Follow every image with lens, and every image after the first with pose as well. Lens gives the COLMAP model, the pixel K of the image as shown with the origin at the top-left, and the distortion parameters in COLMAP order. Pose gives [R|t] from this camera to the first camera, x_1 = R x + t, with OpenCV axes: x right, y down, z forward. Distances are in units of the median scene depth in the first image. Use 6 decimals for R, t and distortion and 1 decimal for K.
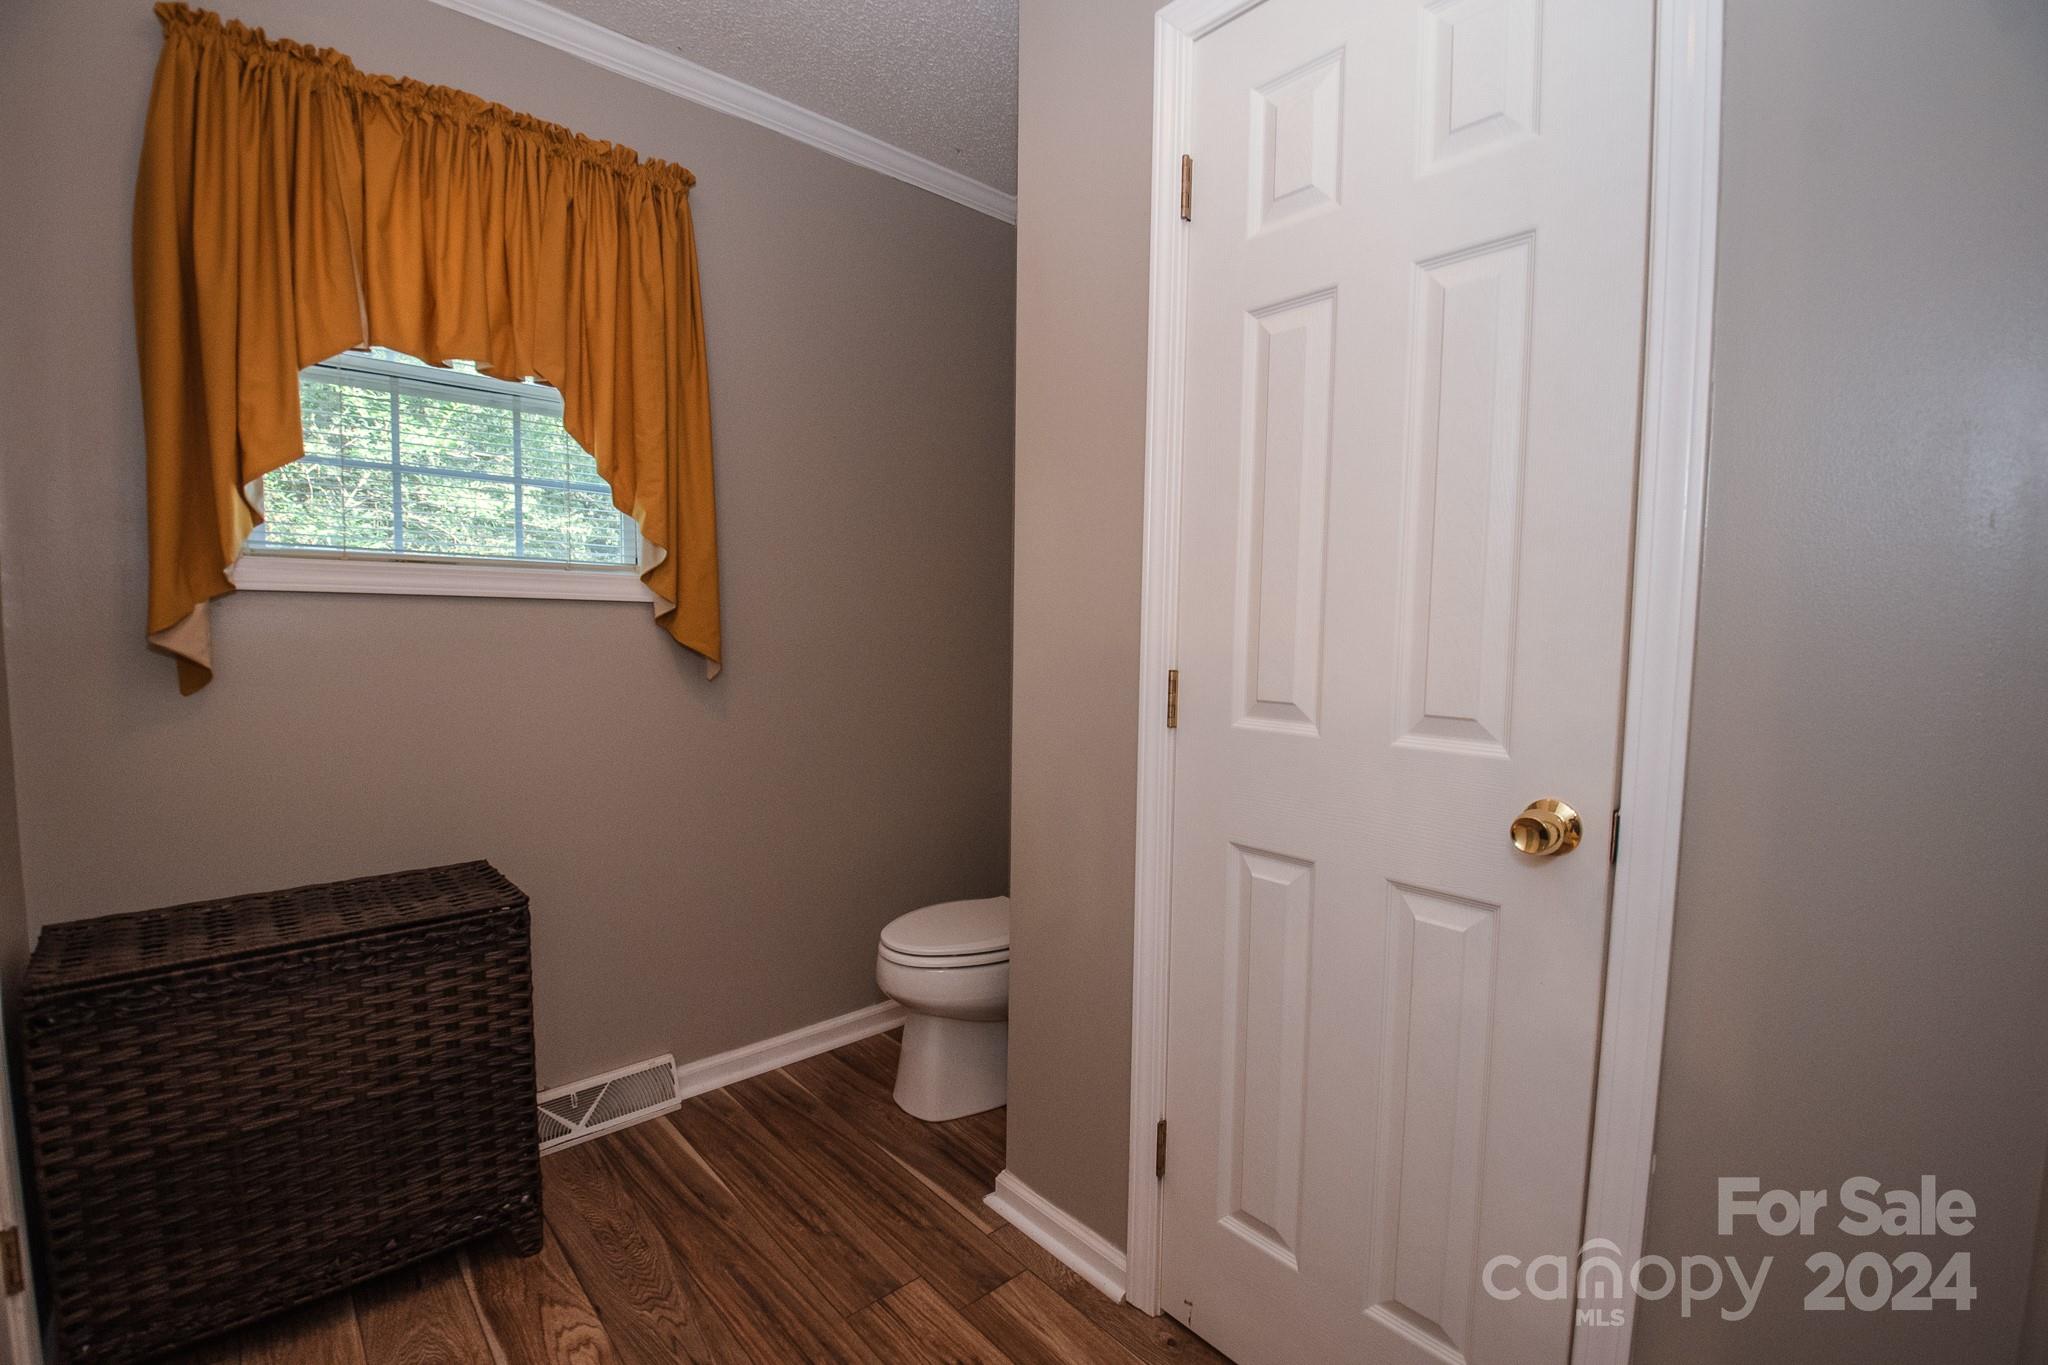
lens RADIAL K [[894.3, 0, 1011.0], [0, 894.3, 694.4], [0, 0, 1]] dist [-0.010321, -0.010528]
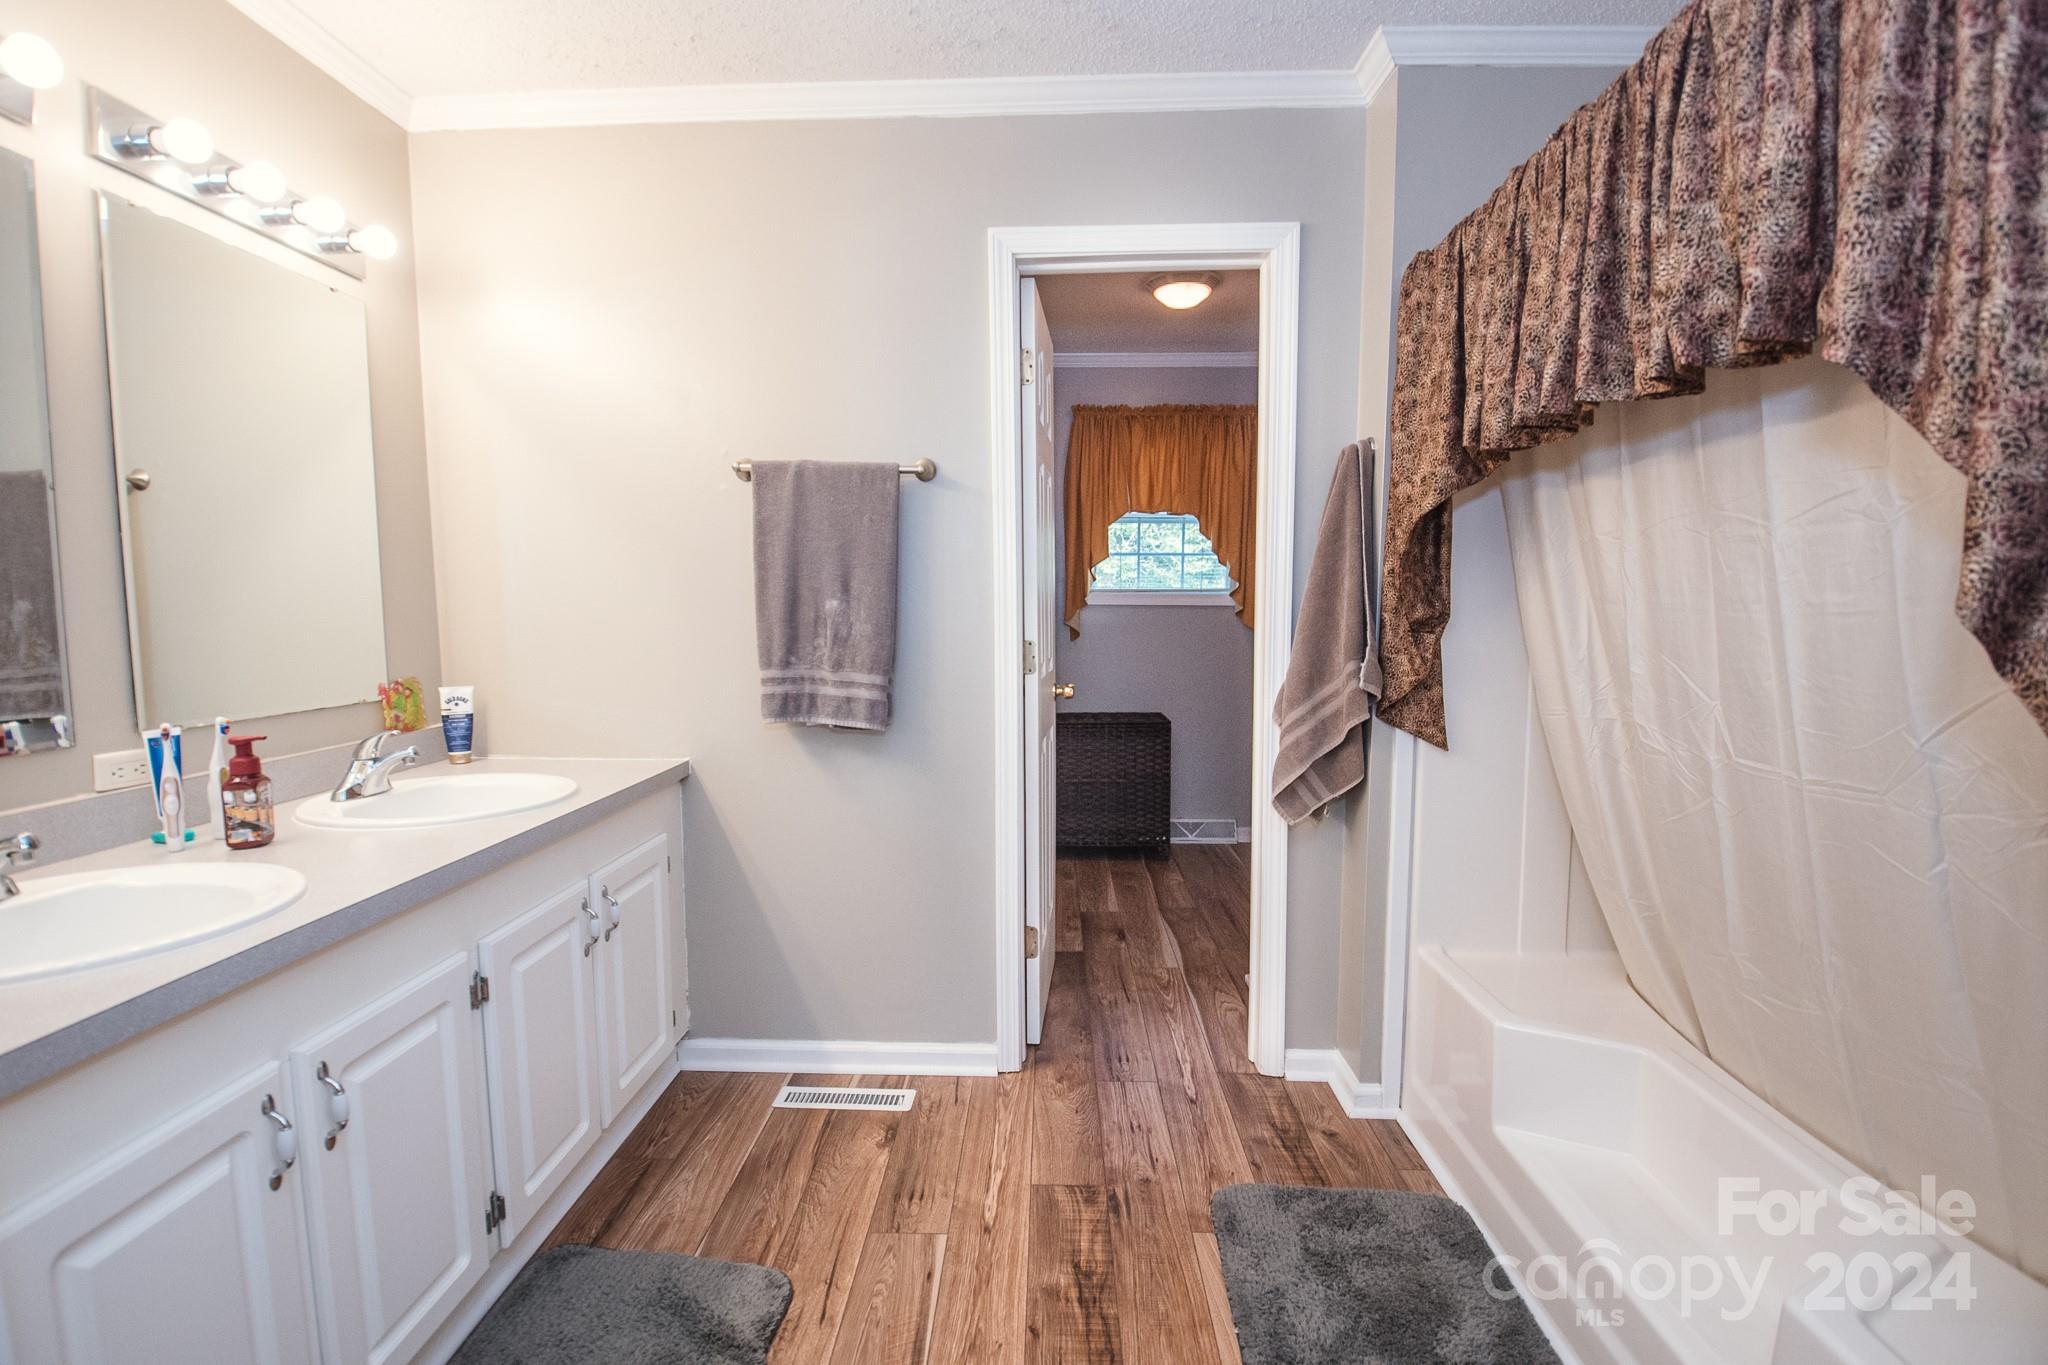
lens RADIAL K [[894.3, 0, 1014.1], [0, 894.3, 689.5], [0, 0, 1]] dist [-0.010321, -0.010528]
pose [[0.714230, 0.043852, -0.698536, 0.896947], [-0.046902, 0.998791, 0.014746, 0.113133], [0.698338, 0.022231, 0.715423, -1.122405]]
